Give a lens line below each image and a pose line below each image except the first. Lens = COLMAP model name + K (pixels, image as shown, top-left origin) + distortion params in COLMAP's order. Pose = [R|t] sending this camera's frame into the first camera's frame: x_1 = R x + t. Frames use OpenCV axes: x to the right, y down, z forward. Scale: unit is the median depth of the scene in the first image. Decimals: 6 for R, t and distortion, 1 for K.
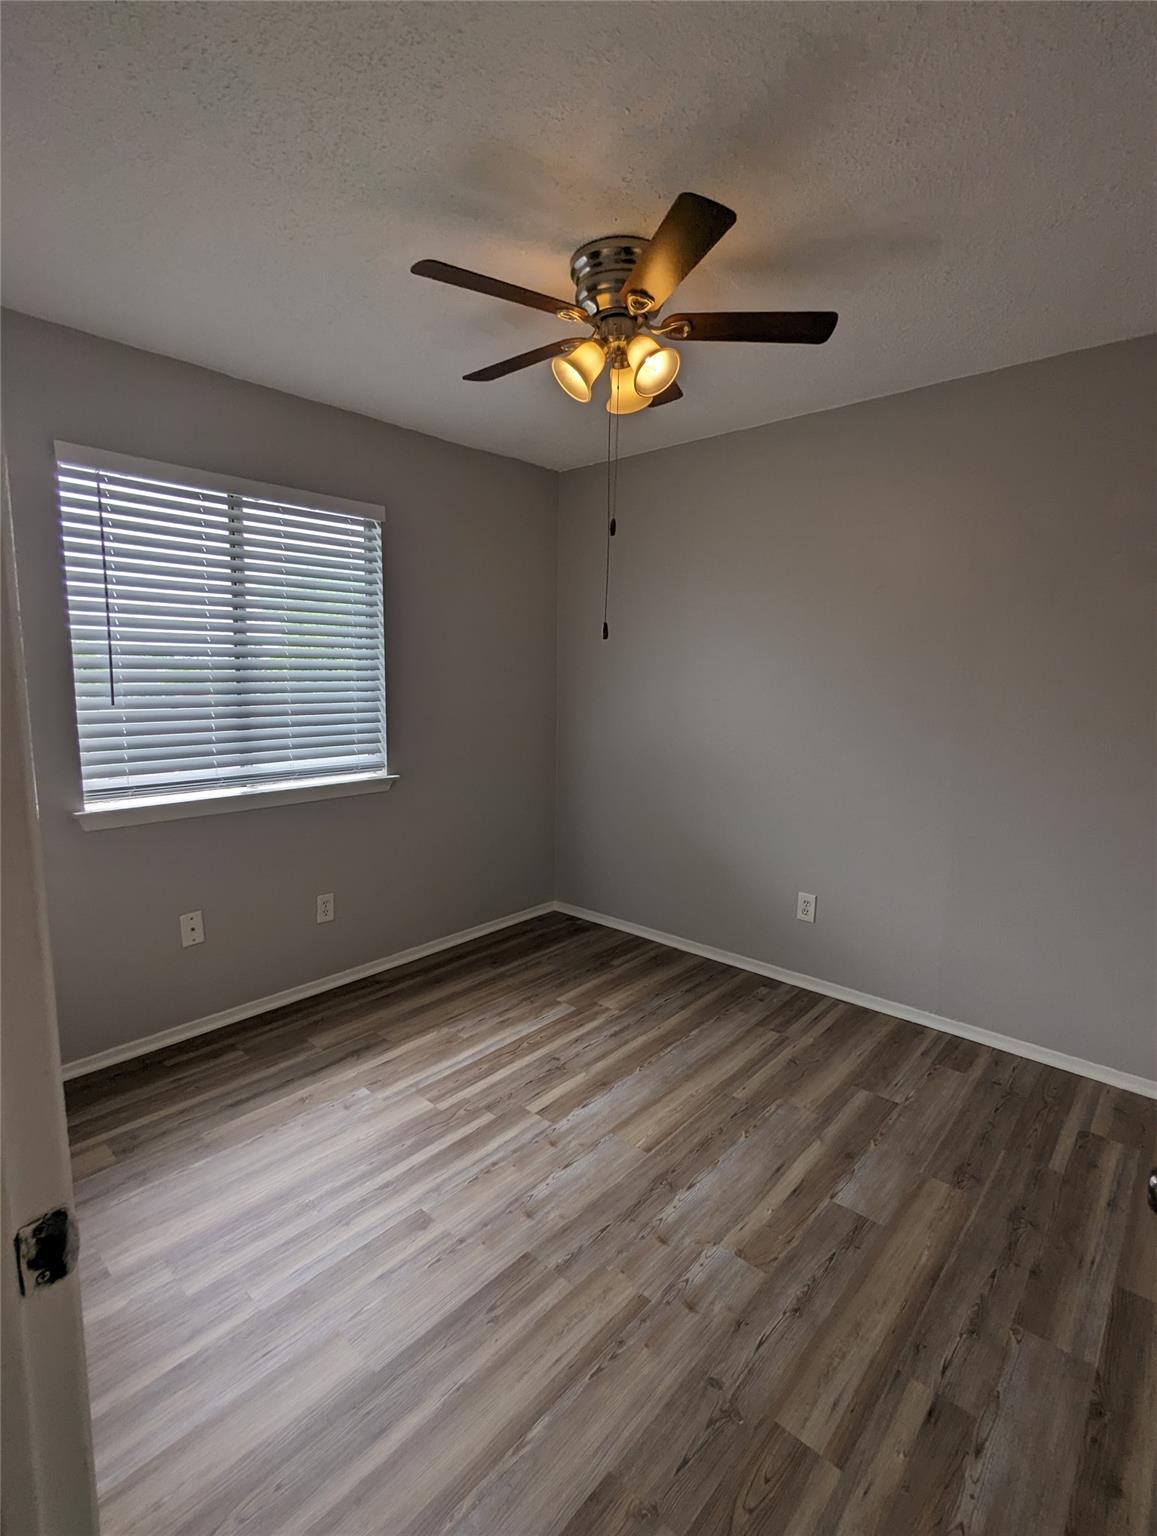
lens RADIAL K [[733.8, 0, 572.1], [0, 733.8, 767.3], [0, 0, 1]] dist [-0.005957, 0.005227]
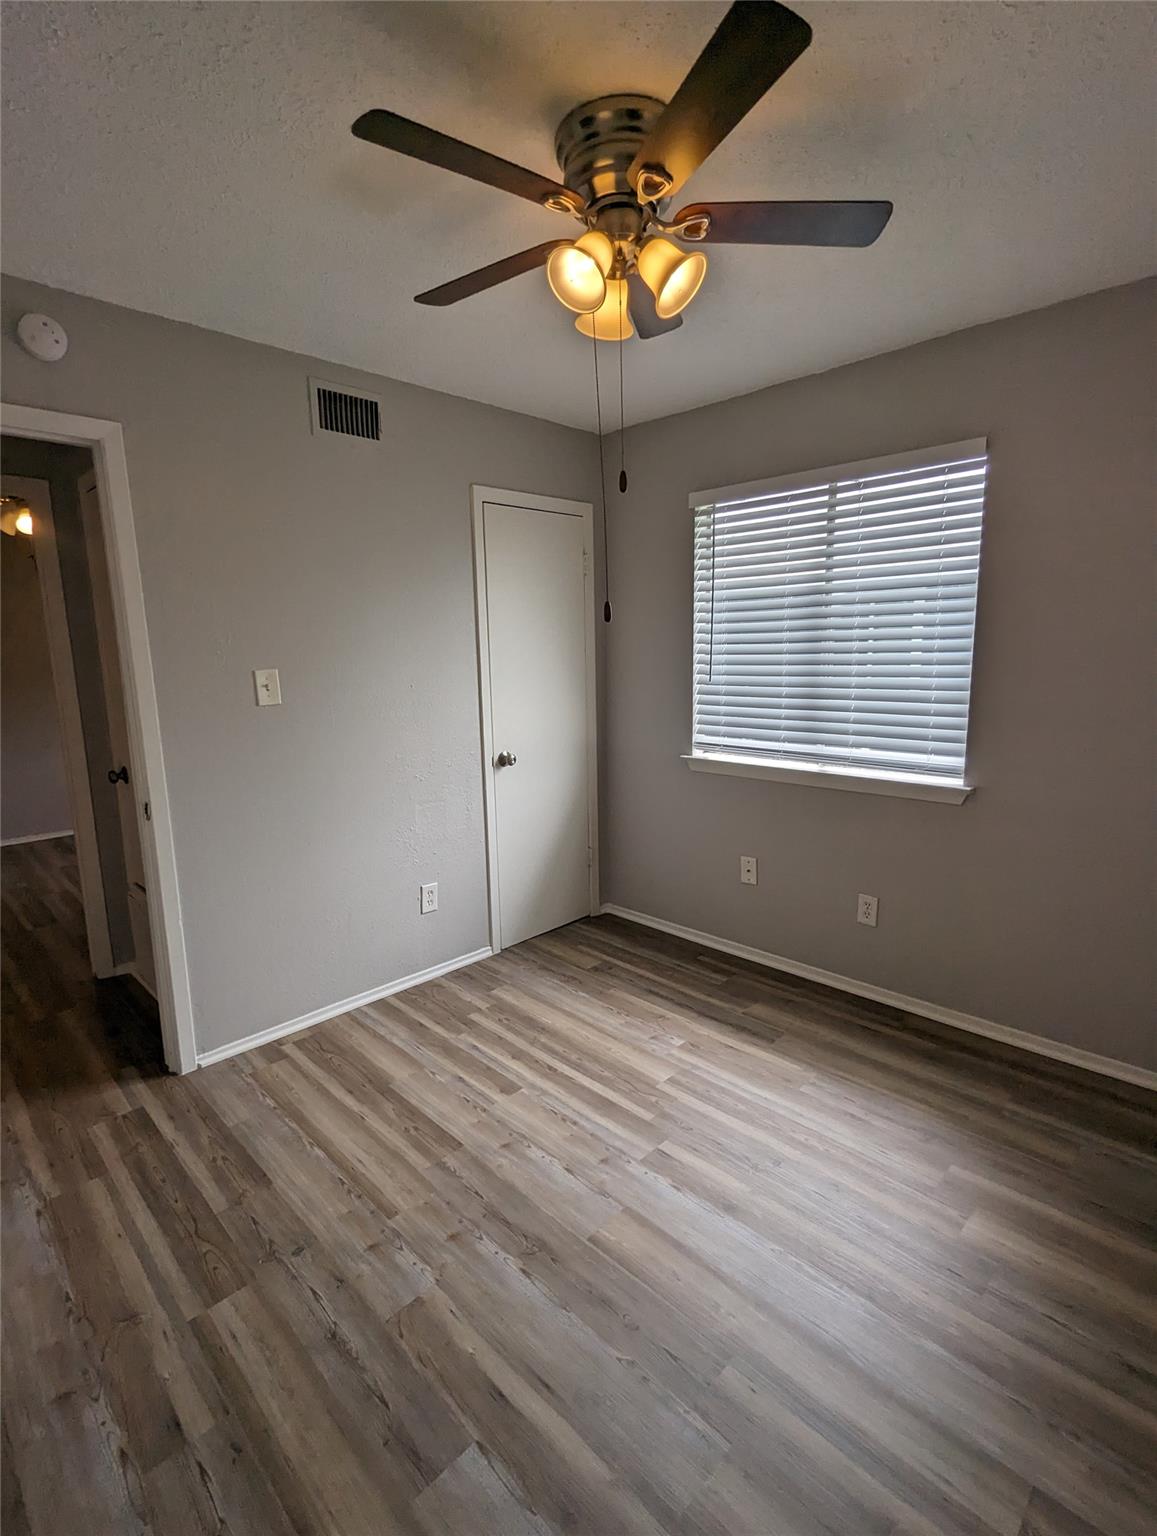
lens RADIAL K [[733.8, 0, 572.1], [0, 733.8, 767.3], [0, 0, 1]] dist [-0.005957, 0.005227]
pose [[-0.058273, 0.150533, -0.986886, 0.918911], [-0.115729, 0.980882, 0.156451, -0.139357], [0.991570, 0.123328, -0.039737, 1.031659]]
